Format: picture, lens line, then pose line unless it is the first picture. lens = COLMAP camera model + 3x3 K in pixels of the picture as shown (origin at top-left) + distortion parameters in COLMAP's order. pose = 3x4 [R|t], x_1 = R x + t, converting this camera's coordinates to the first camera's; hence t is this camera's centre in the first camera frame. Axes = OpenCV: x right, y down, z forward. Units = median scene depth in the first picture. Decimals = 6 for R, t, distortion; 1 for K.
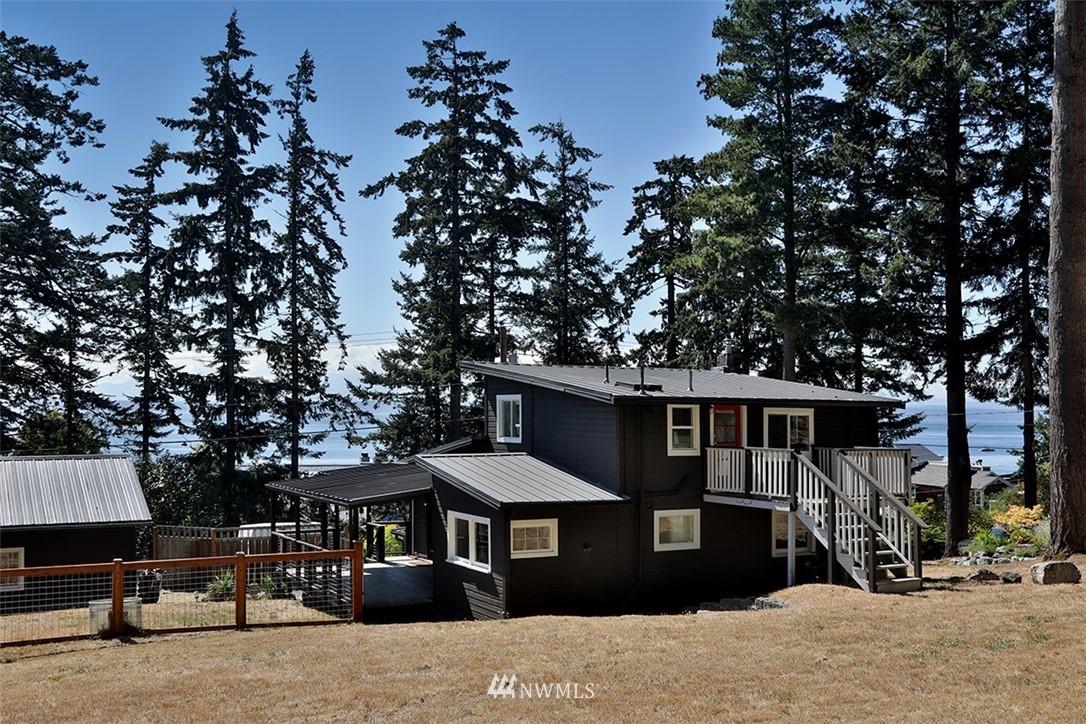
lens RADIAL K [[1048.5, 0, 543.3], [0, 1048.5, 399.1], [0, 0, 1]] dist [-0.008207, 0.092562]
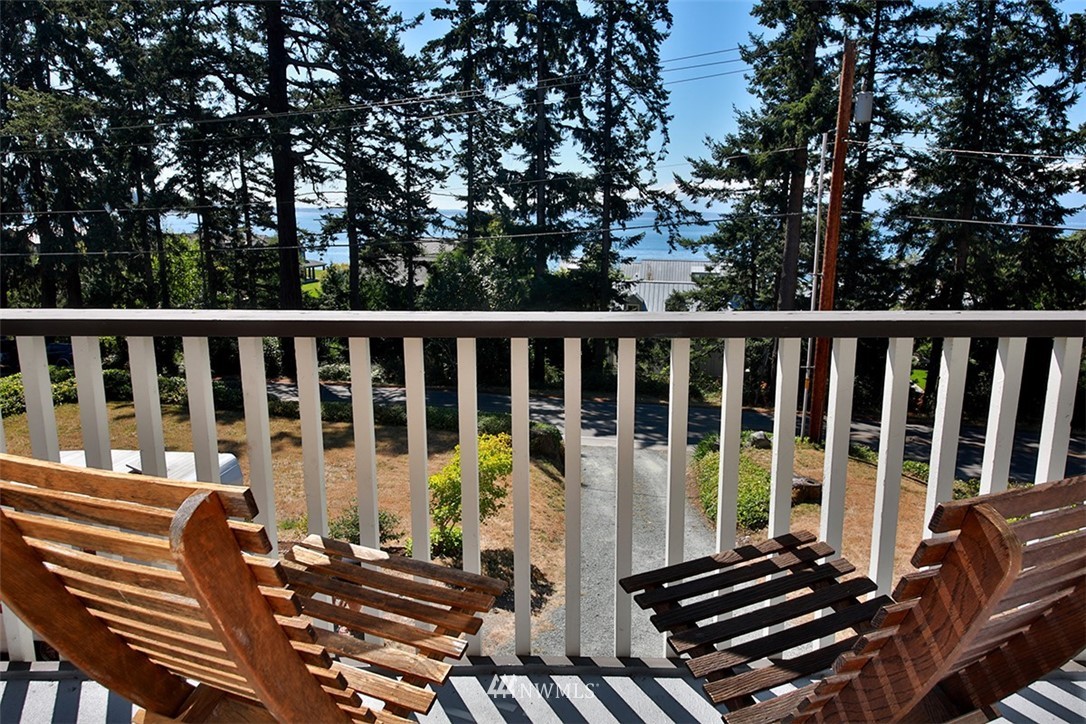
lens RADIAL K [[656.2, 0, 577.2], [0, 656.2, 358.9], [0, 0, 1]] dist [0.046980, -0.002695]
pose [[0.874616, 0.101380, -0.474098, 0.017902], [0.004494, 0.976155, 0.217029, 0.013148], [0.484796, -0.191948, 0.853305, 0.477784]]
